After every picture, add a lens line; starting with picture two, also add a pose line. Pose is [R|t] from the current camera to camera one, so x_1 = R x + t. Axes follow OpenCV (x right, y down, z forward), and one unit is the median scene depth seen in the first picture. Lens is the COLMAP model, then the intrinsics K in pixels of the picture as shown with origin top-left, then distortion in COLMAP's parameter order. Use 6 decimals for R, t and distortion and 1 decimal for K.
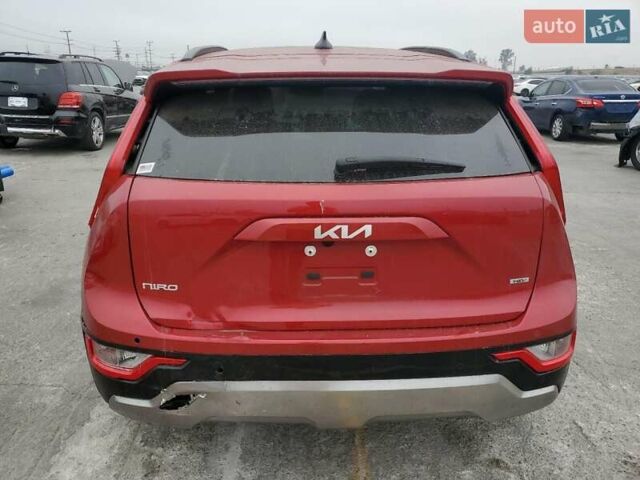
lens RADIAL K [[474.5, 0, 320.0], [0, 474.5, 241.8], [0, 0, 1]] dist [0.011844, 0.005268]
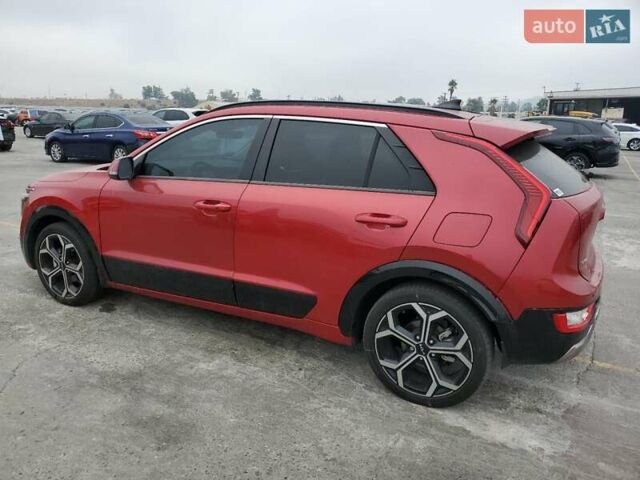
lens RADIAL K [[493.0, 0, 296.2], [0, 493.0, 237.4], [0, 0, 1]] dist [0.018744, 0.003485]
pose [[0.513517, -0.196009, 0.835393, -1.048175], [0.258604, 0.963648, 0.067137, -0.156070], [-0.818184, 0.181560, 0.545538, 0.407141]]
